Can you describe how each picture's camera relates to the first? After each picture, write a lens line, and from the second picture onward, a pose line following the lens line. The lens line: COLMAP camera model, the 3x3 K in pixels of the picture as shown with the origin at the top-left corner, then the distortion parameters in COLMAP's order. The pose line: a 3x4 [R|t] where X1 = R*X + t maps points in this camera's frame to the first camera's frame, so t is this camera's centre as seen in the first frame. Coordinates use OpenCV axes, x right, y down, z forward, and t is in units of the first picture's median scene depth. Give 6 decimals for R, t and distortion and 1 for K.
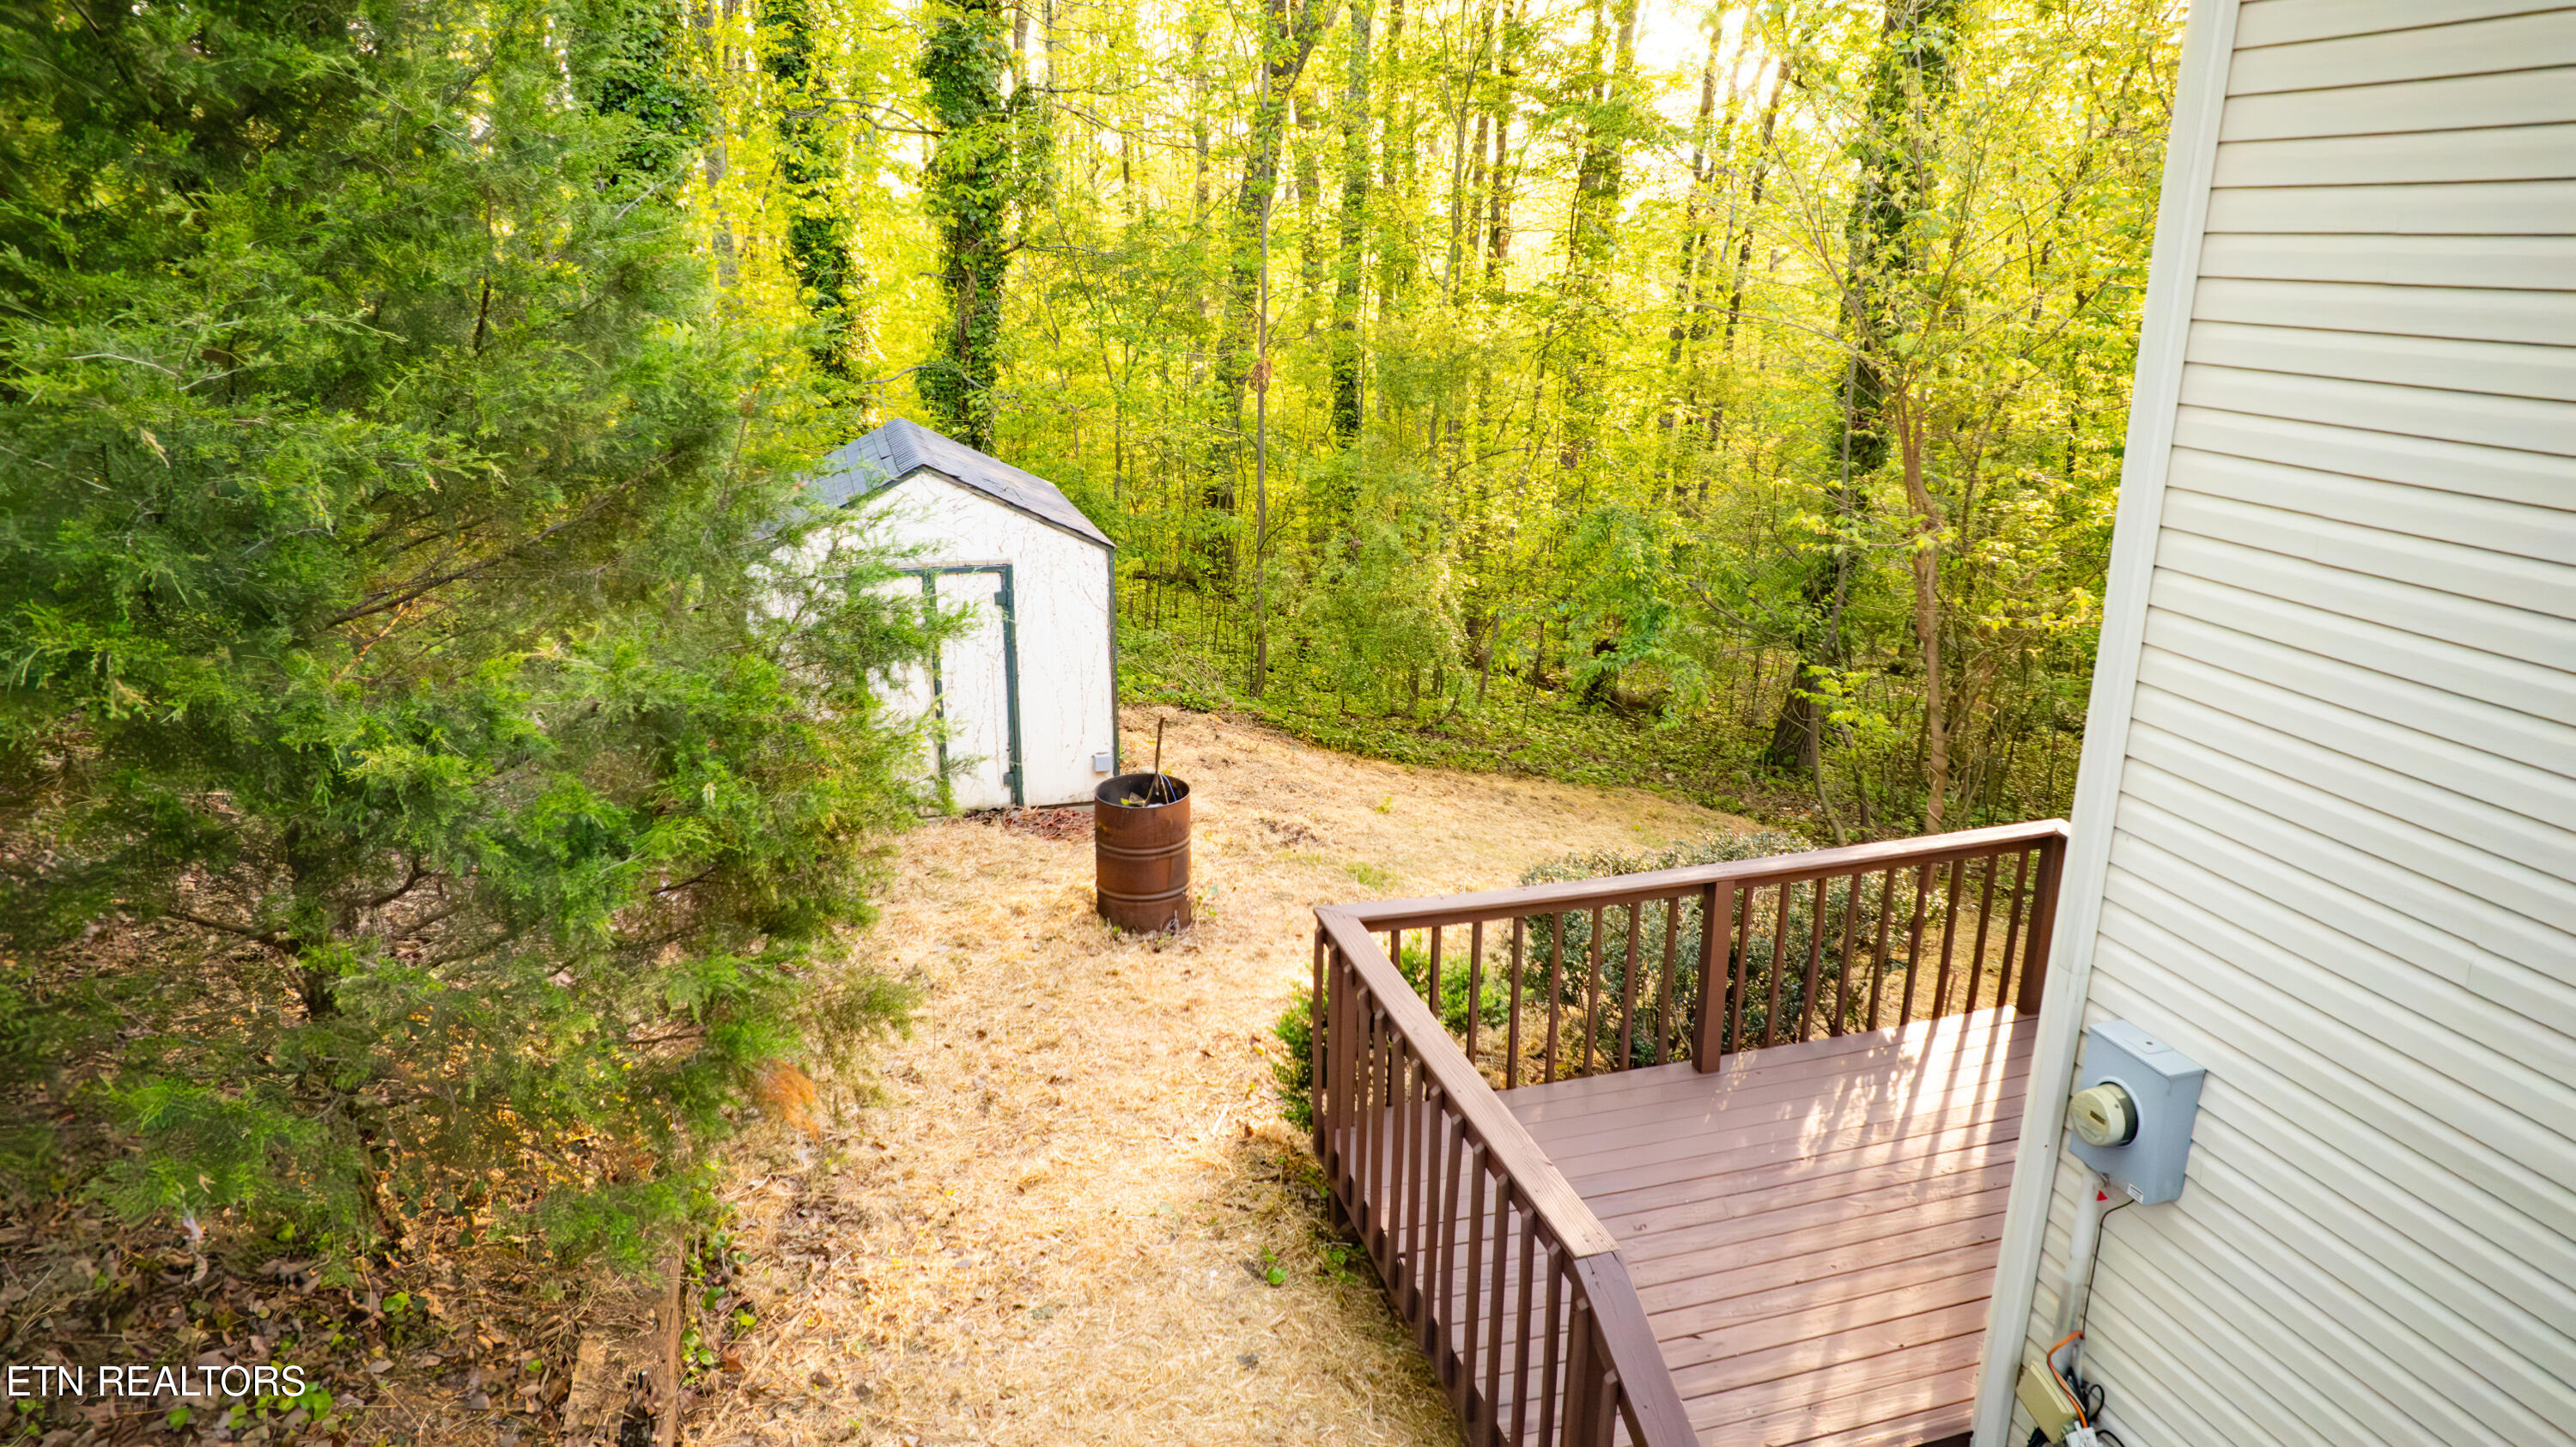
lens RADIAL K [[1635.2, 0, 1286.5], [0, 1635.2, 738.4], [0, 0, 1]] dist [-0.046803, 0.001451]
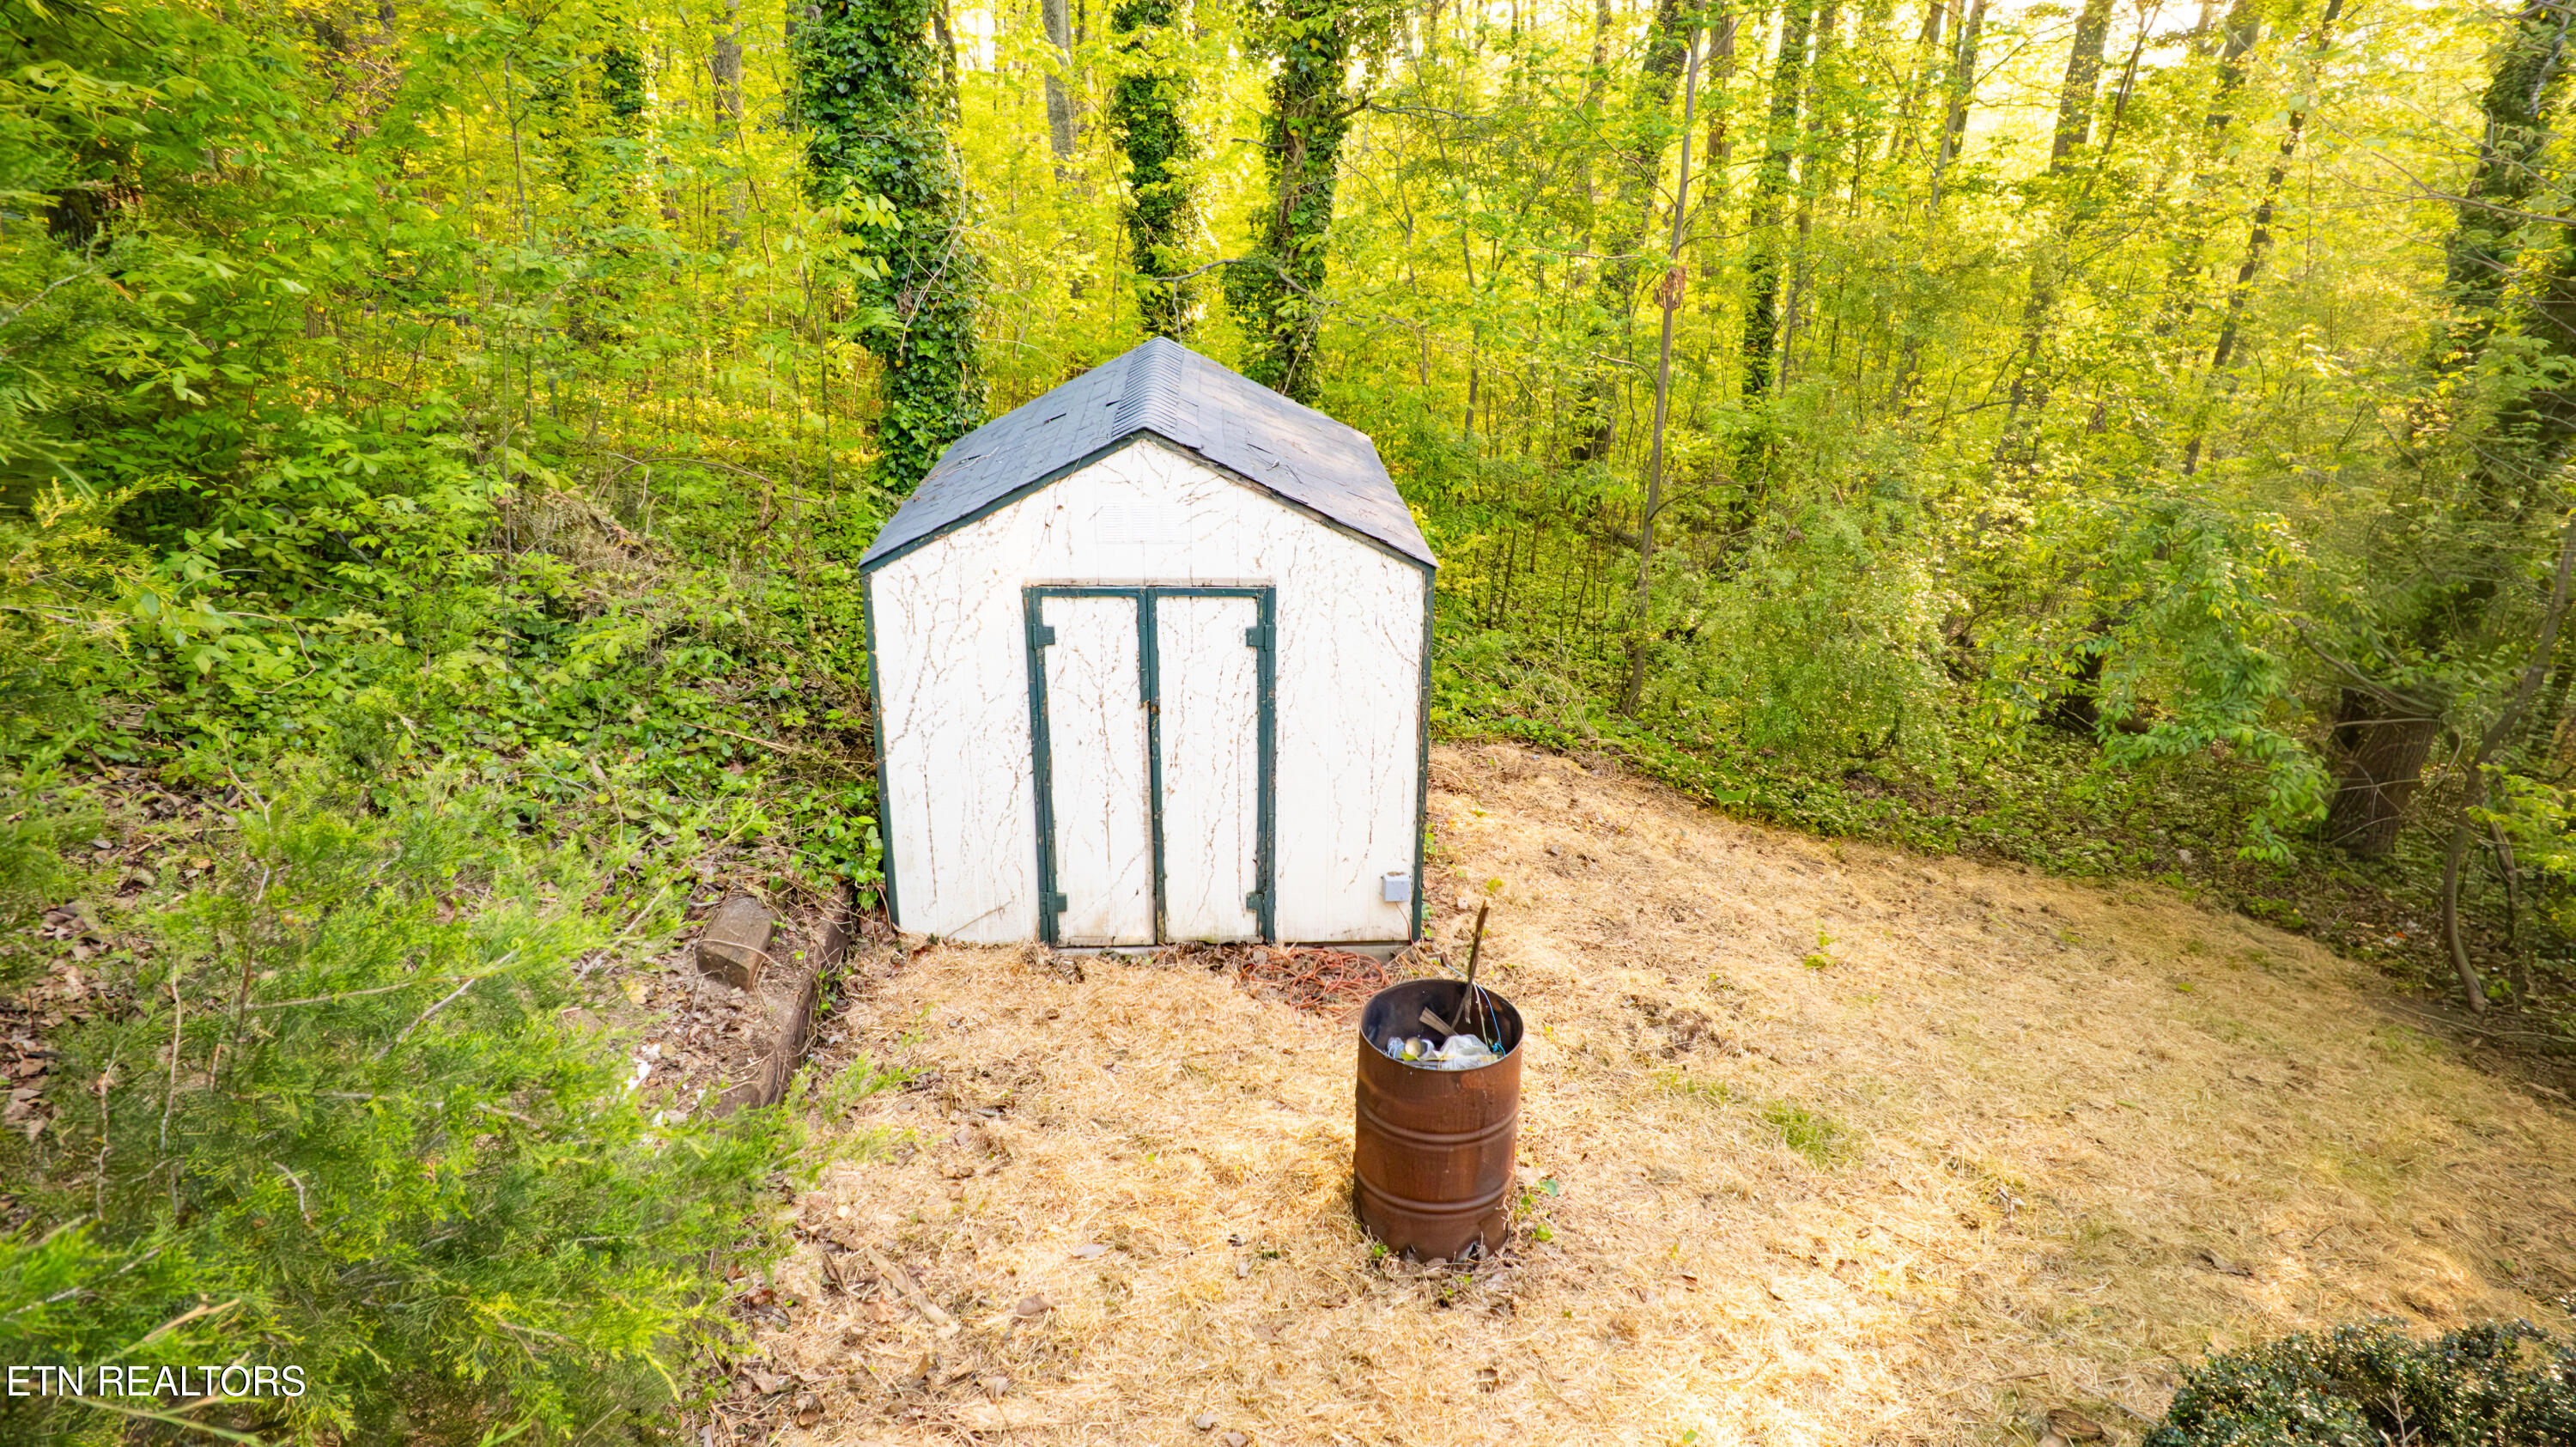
lens RADIAL K [[1635.2, 0, 1286.5], [0, 1635.2, 738.4], [0, 0, 1]] dist [-0.046803, 0.001451]
pose [[0.975217, 0.083018, -0.205084, -0.018902], [-0.069677, 0.995007, 0.071451, -0.065131], [0.209992, -0.055391, 0.976133, 0.258099]]
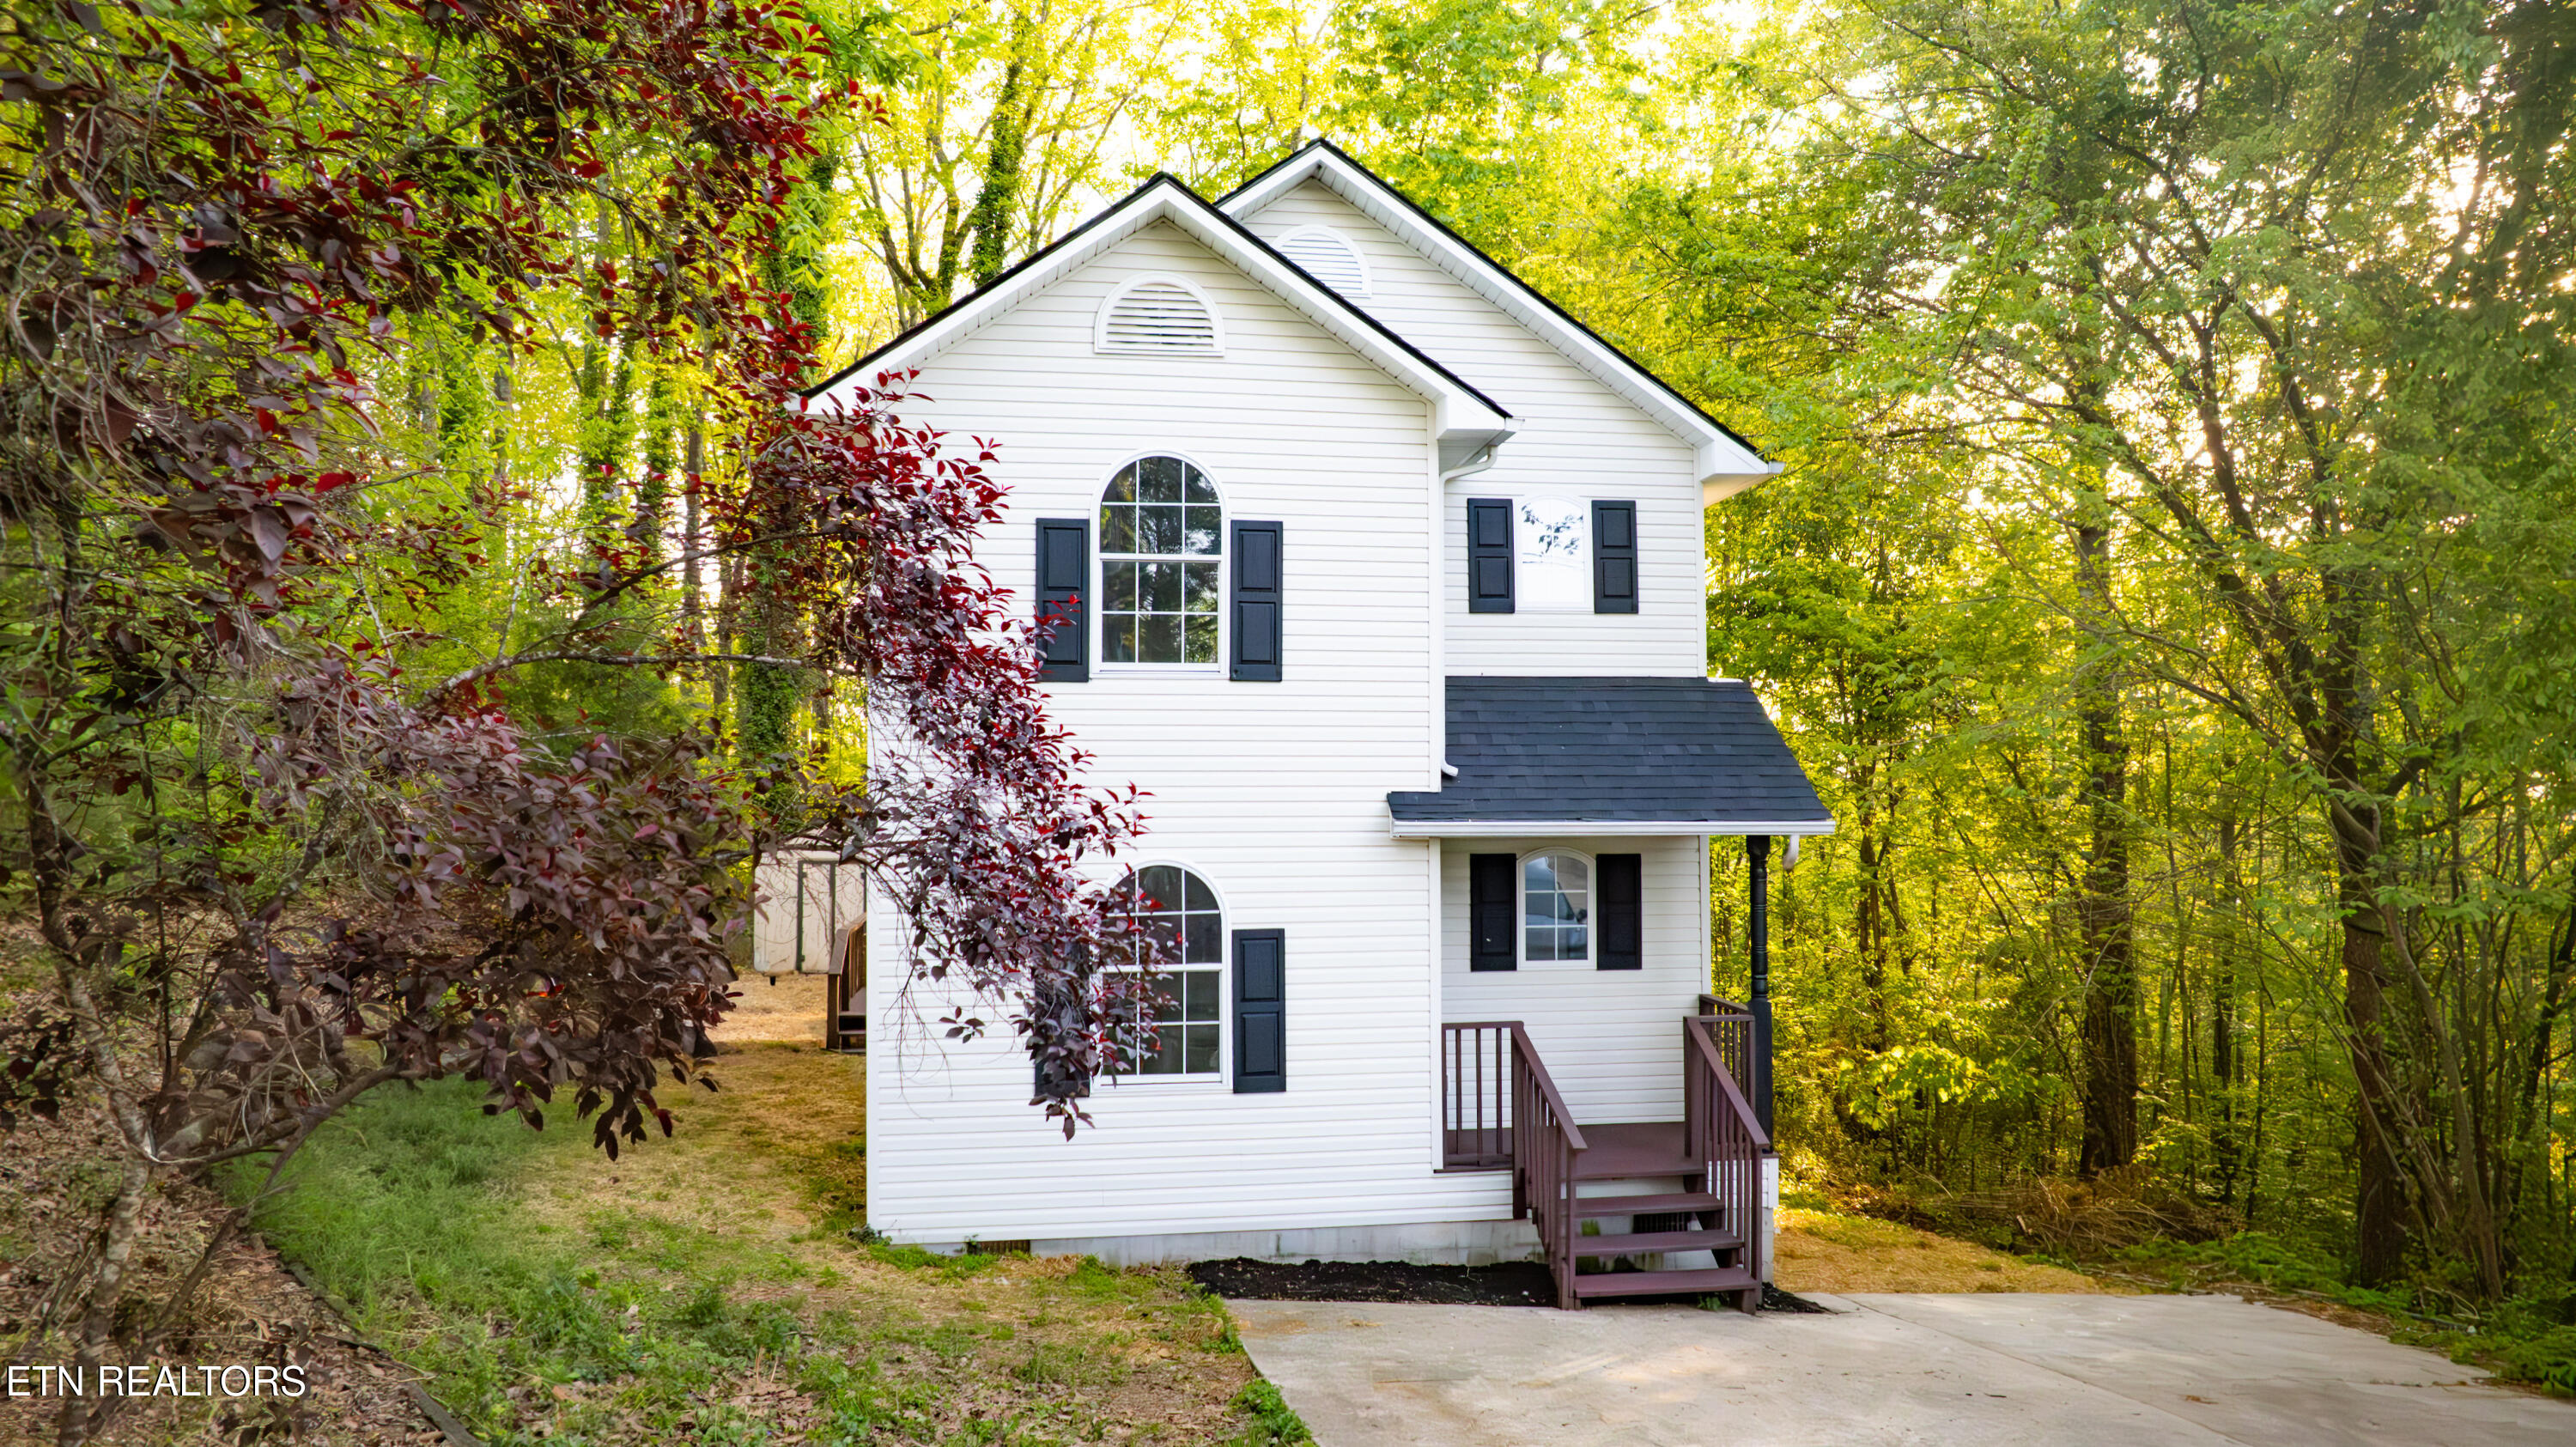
lens RADIAL K [[1730.2, 0, 1362.5], [0, 1730.2, 715.4], [0, 0, 1]] dist [-0.053388, 0.030953]
pose [[0.991753, -0.009731, -0.127793, 0.578928], [-0.034270, 0.940671, -0.337584, 0.343984], [0.123496, 0.339180, 0.932580, -0.866854]]
